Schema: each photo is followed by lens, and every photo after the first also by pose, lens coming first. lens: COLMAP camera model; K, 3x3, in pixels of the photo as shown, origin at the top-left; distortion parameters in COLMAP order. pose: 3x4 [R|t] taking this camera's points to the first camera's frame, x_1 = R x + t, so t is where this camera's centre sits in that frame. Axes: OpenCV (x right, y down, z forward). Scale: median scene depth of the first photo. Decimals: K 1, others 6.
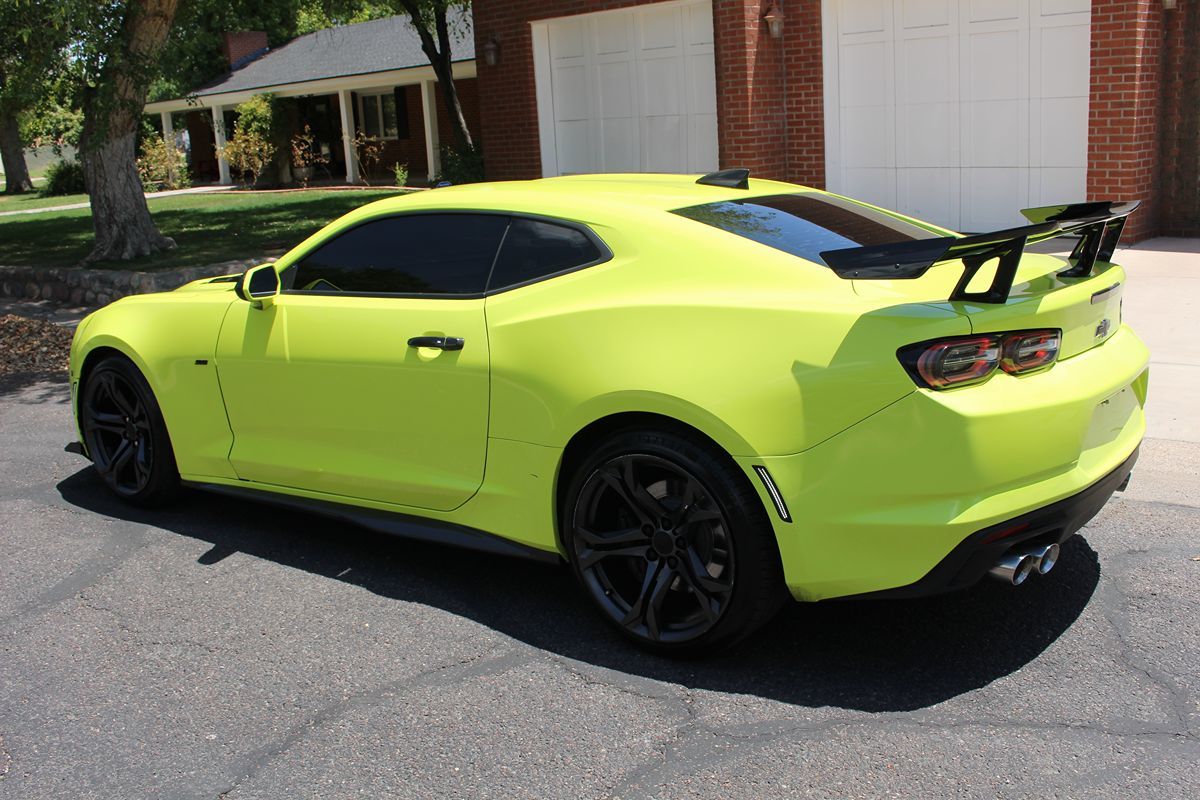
lens RADIAL K [[1185.4, 0, 600.9], [0, 1185.4, 403.3], [0, 0, 1]] dist [-0.138314, 0.135340]
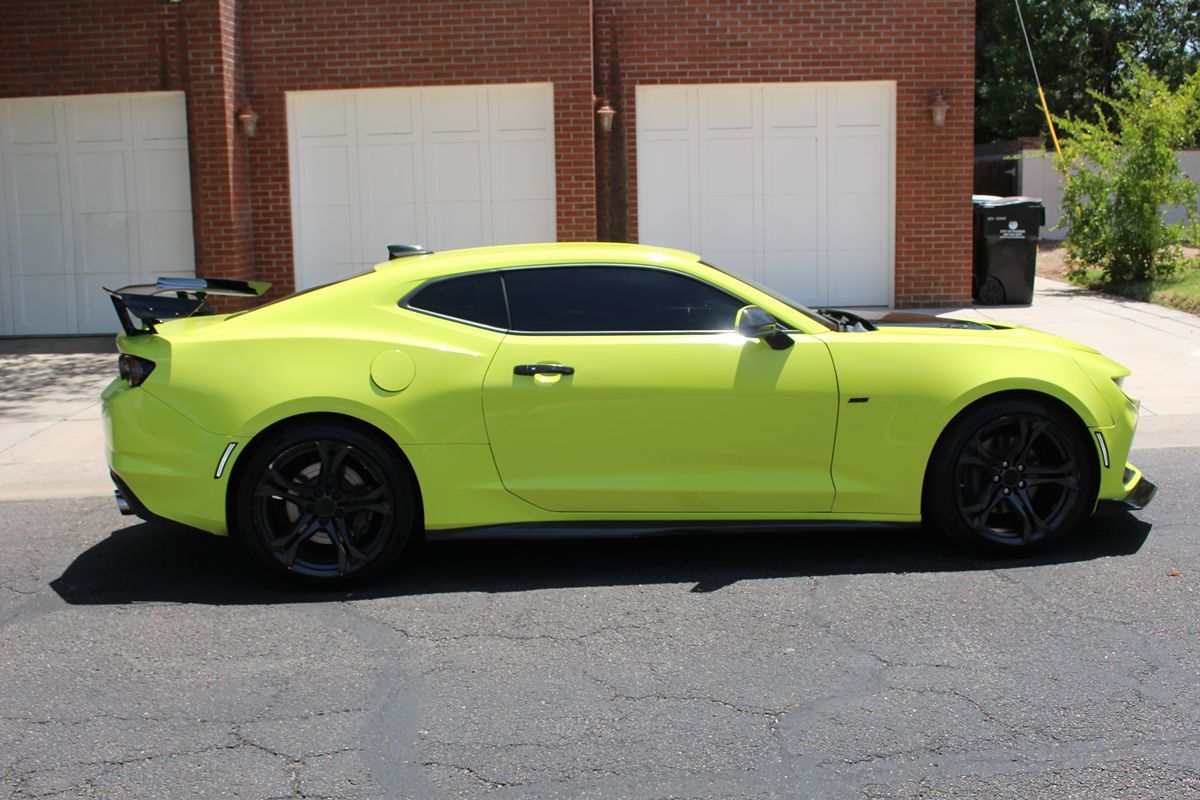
lens RADIAL K [[1283.4, 0, 602.5], [0, 1283.4, 404.3], [0, 0, 1]] dist [-0.128093, 0.137754]
pose [[0.734804, -0.068974, 0.674763, -0.376762], [0.141591, 0.988498, -0.053147, 0.017706], [-0.663336, 0.134593, 0.736118, 0.019393]]
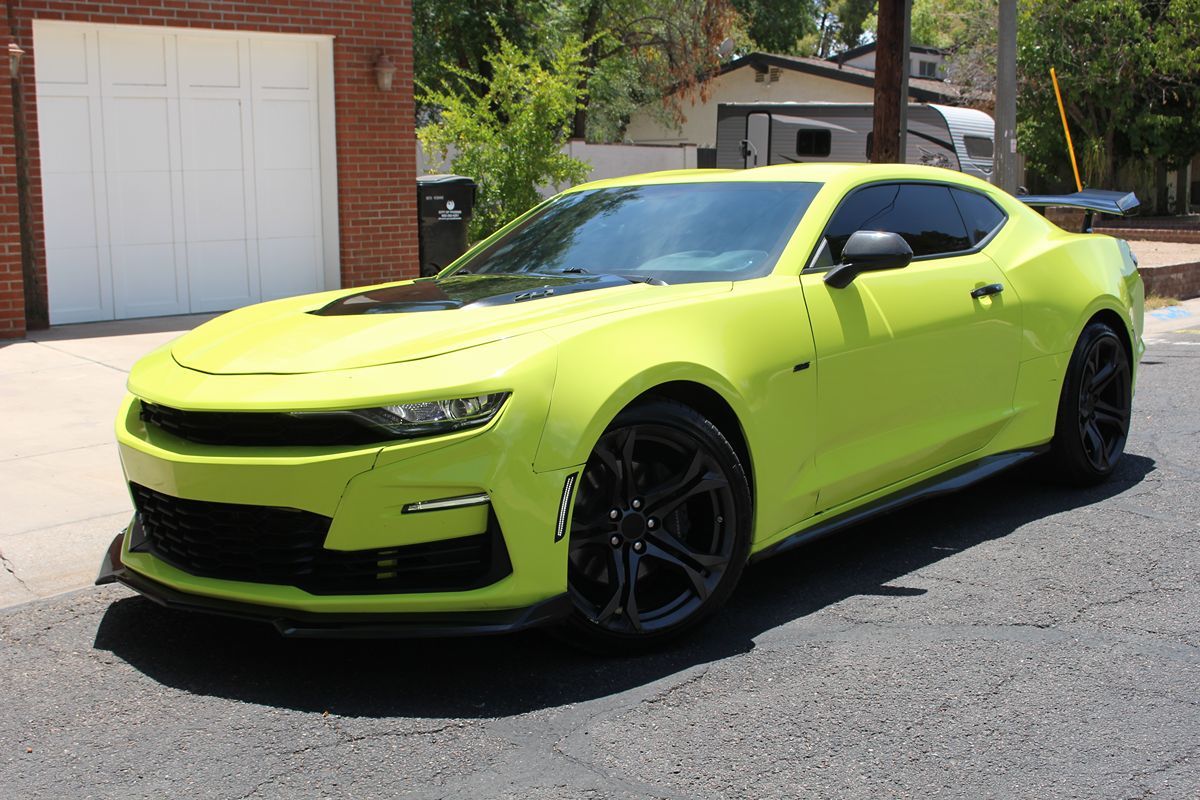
lens RADIAL K [[1478.6, 0, 601.9], [0, 1478.6, 402.2], [0, 0, 1]] dist [-0.094711, 0.119294]
pose [[0.074290, -0.084605, 0.993641, -0.516316], [0.252753, 0.965457, 0.063308, -0.042601], [-0.964675, 0.246443, 0.093108, 0.412783]]
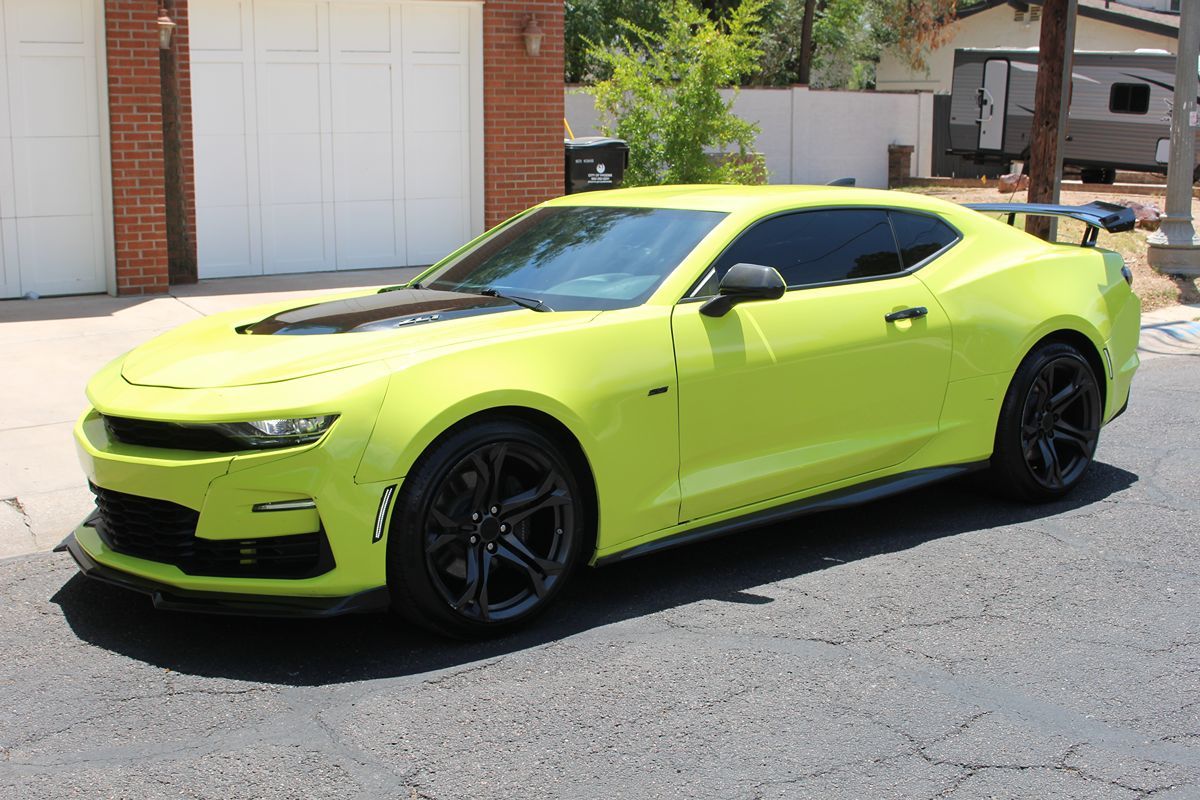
lens RADIAL K [[1557.8, 0, 602.4], [0, 1557.8, 401.5], [0, 0, 1]] dist [-0.095979, 0.152243]
pose [[0.254768, -0.114395, 0.960212, -0.562179], [0.219305, 0.973940, 0.057843, -0.040173], [-0.941806, 0.195842, 0.273216, 0.290170]]
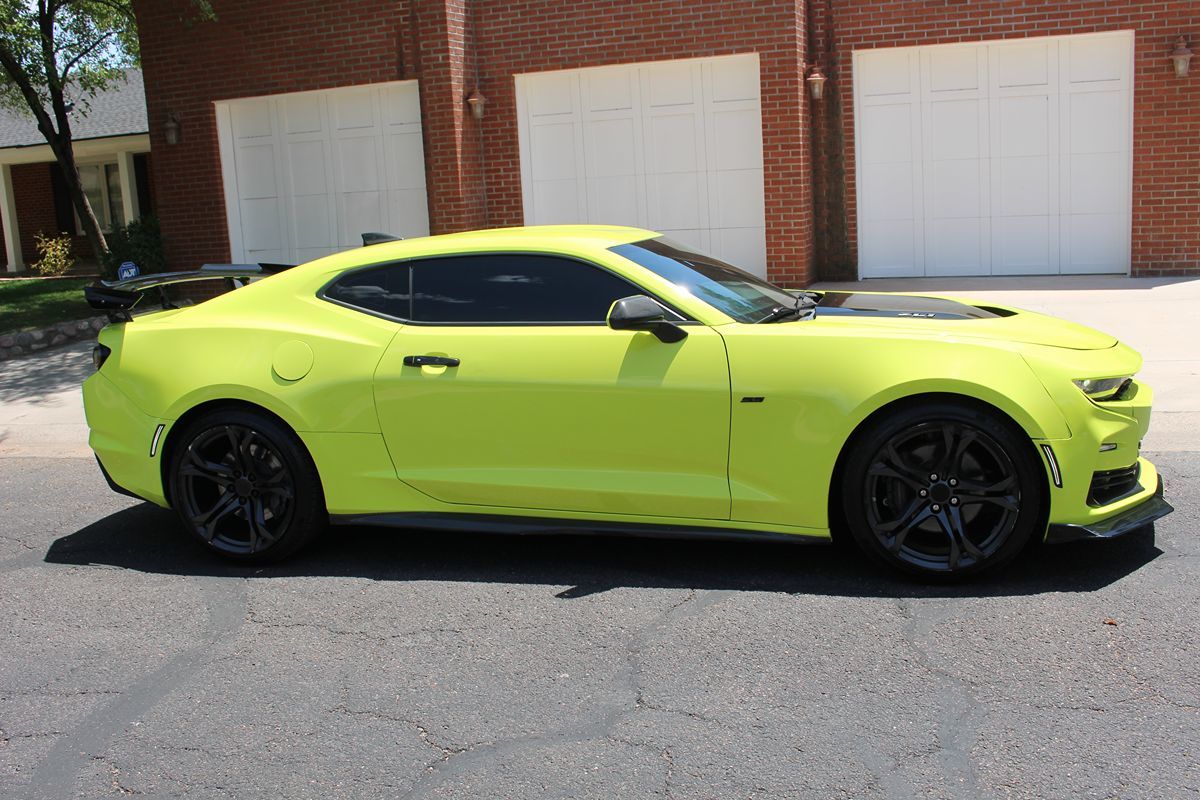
lens RADIAL K [[1195.9, 0, 602.3], [0, 1195.9, 404.2], [0, 0, 1]] dist [-0.142173, 0.148105]
pose [[0.913966, -0.071724, 0.399401, -0.203875], [0.100296, 0.993646, -0.051073, 0.020956], [-0.393200, 0.086737, 0.915353, -0.038308]]
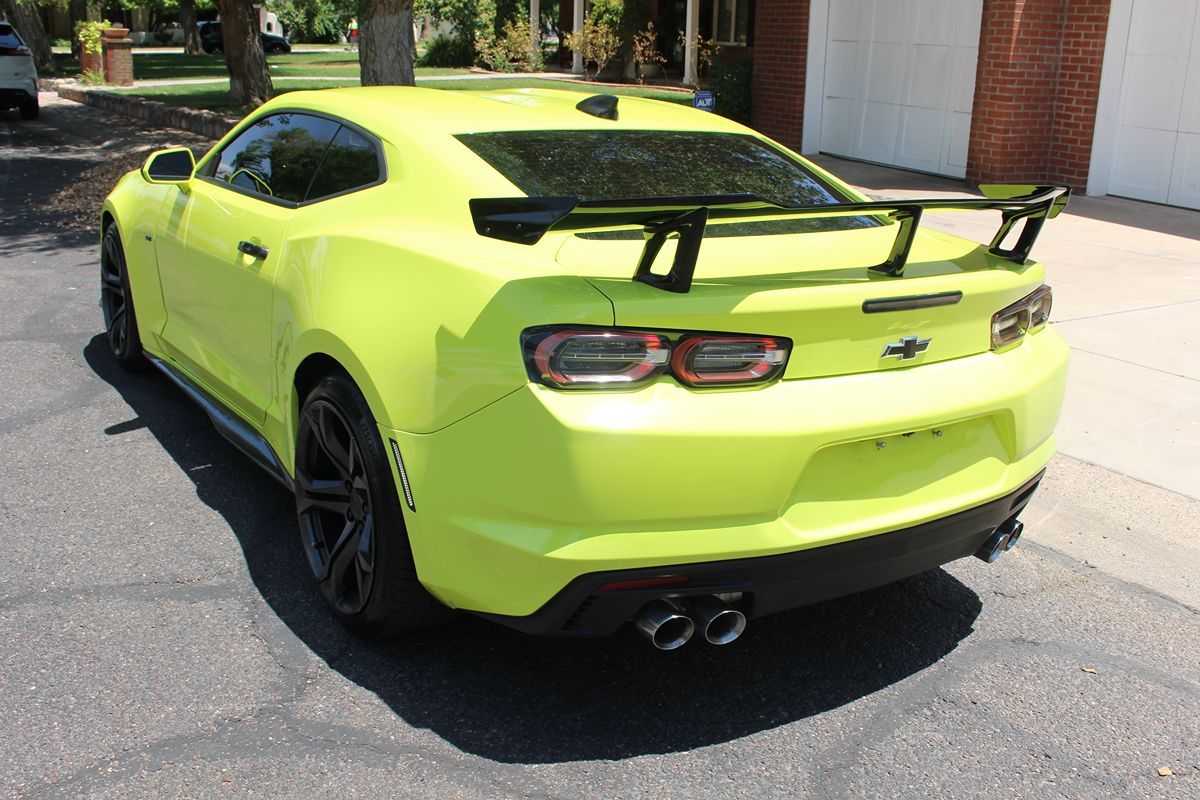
lens RADIAL K [[1185.4, 0, 600.9], [0, 1185.4, 403.3], [0, 0, 1]] dist [-0.138314, 0.135340]
pose [[0.938774, 0.178913, -0.294439, 0.138867], [-0.156842, 0.982835, 0.097142, -0.021310], [0.306764, -0.045014, 0.950720, 0.061225]]
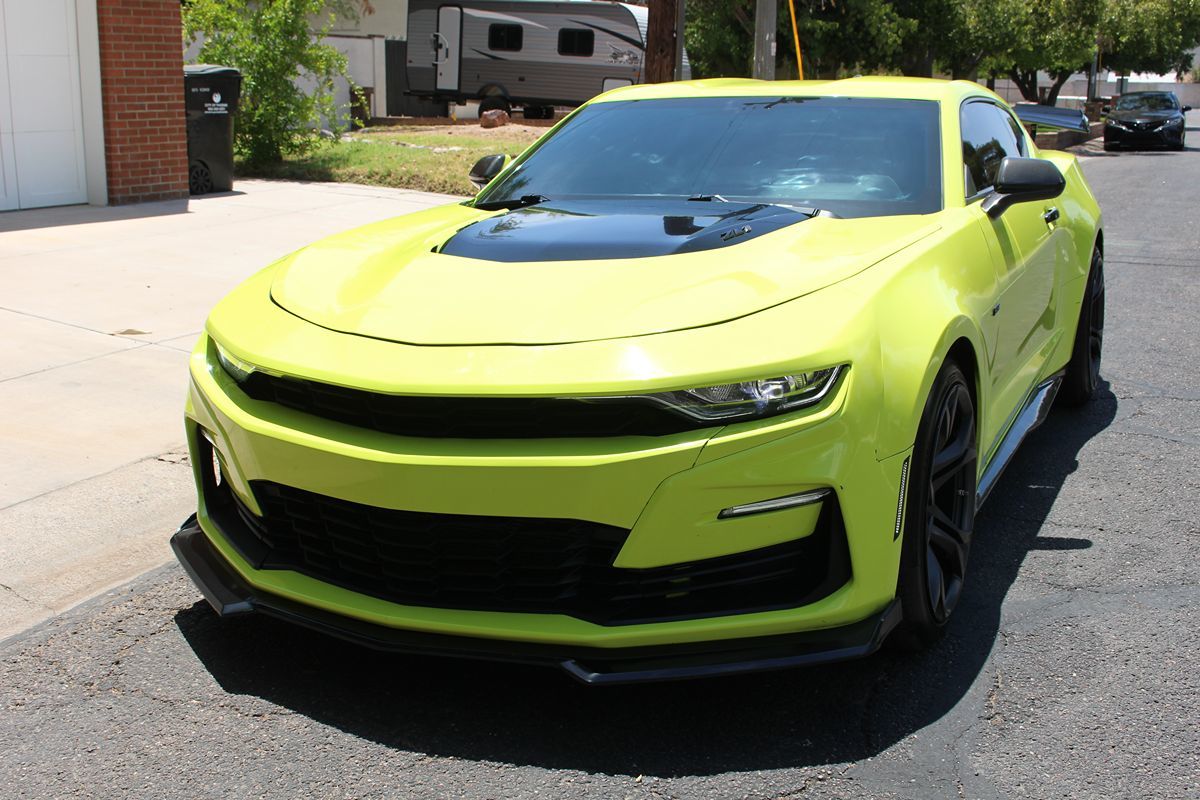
lens RADIAL K [[1390.5, 0, 601.7], [0, 1390.5, 402.0], [0, 0, 1]] dist [-0.113112, 0.135414]
pose [[-0.185901, -0.167912, 0.968115, -0.432997], [0.240115, 0.947653, 0.210471, -0.083027], [-0.952778, 0.271586, -0.135852, 0.531384]]
